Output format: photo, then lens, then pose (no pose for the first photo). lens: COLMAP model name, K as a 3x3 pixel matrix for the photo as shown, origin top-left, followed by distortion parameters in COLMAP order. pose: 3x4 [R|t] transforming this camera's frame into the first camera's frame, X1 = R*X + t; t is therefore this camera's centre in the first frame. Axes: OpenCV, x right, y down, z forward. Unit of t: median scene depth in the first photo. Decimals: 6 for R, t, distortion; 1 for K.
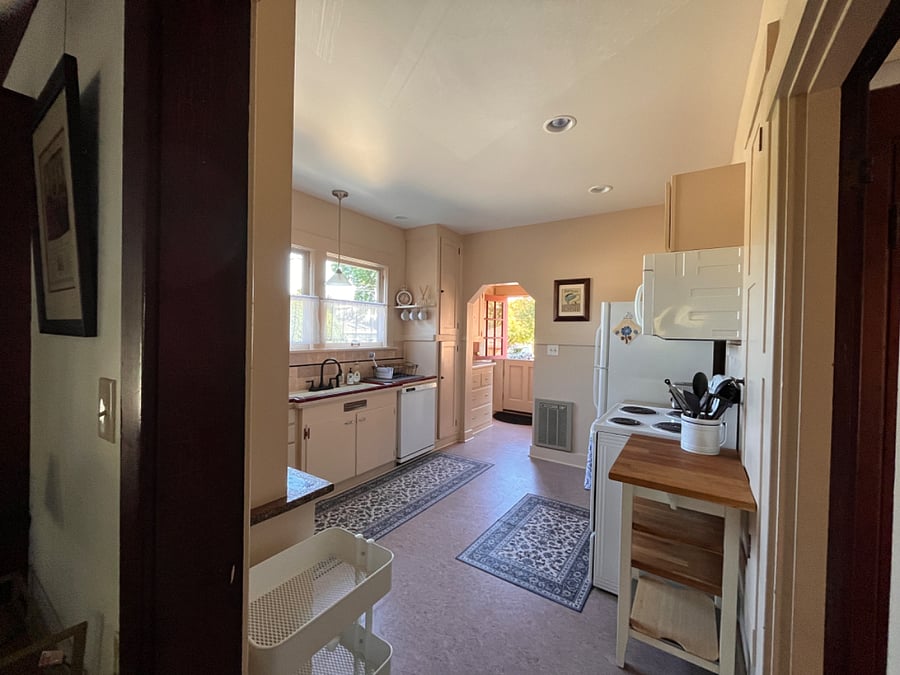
lens RADIAL K [[366.8, 0, 448.9], [0, 366.8, 337.4], [0, 0, 1]] dist [-0.002852, 0.000185]
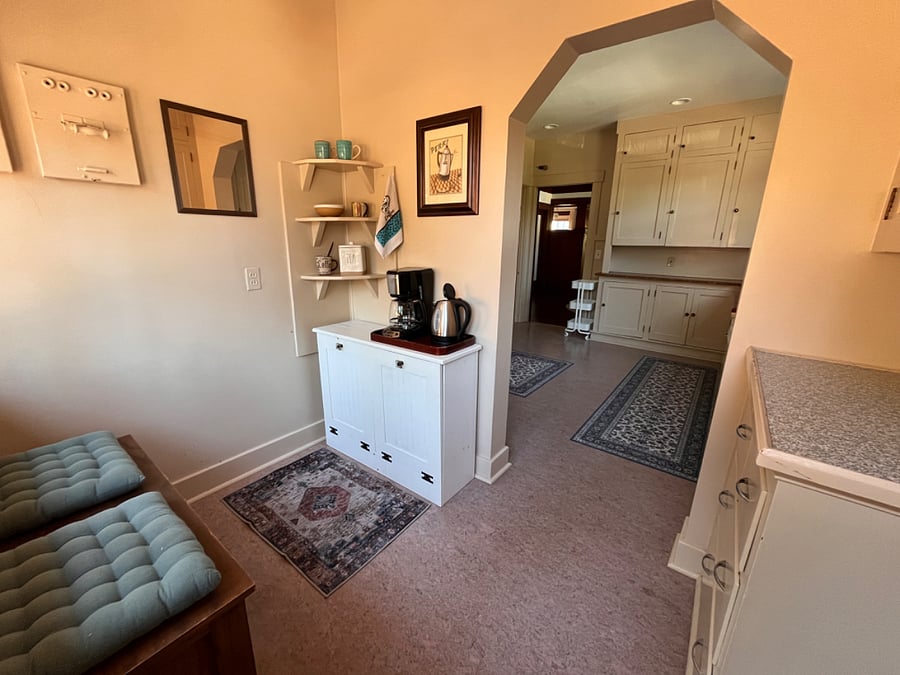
lens RADIAL K [[366.8, 0, 452.3], [0, 366.8, 337.1], [0, 0, 1]] dist [-0.002852, 0.000185]
pose [[-0.997726, -0.050249, 0.044926, 0.305718], [-0.036268, 0.962022, 0.270552, 0.019544], [-0.056815, 0.268307, -0.961657, 1.564838]]
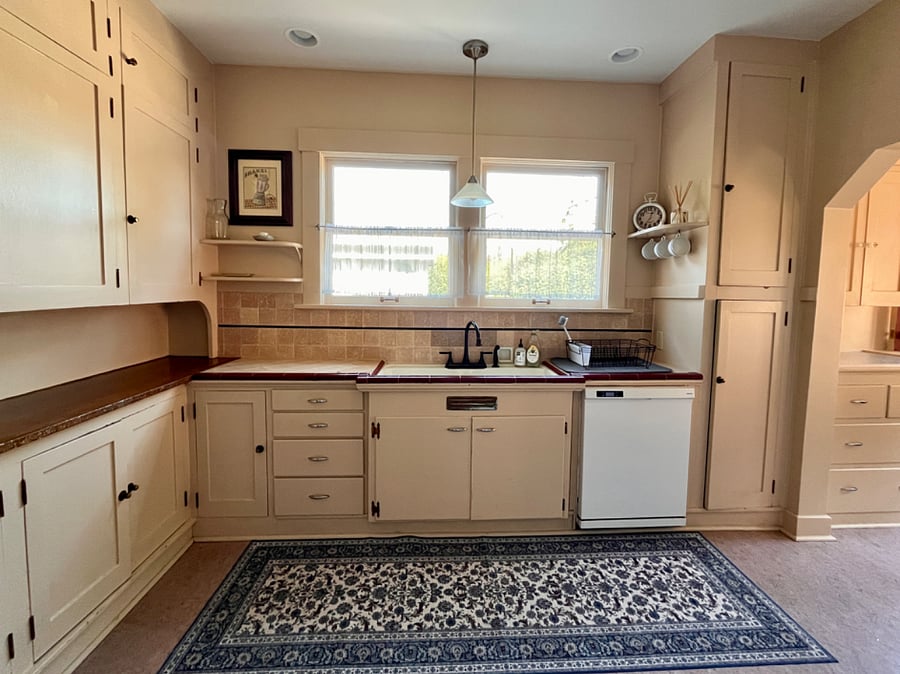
lens RADIAL K [[392.7, 0, 453.6], [0, 392.7, 313.0], [0, 0, 1]] dist [-0.000729, -0.000458]
pose [[0.600539, 0.045484, -0.798300, 0.187740], [-0.014208, 0.998830, 0.046221, 0.009822], [0.799469, -0.016415, 0.600483, 0.499838]]
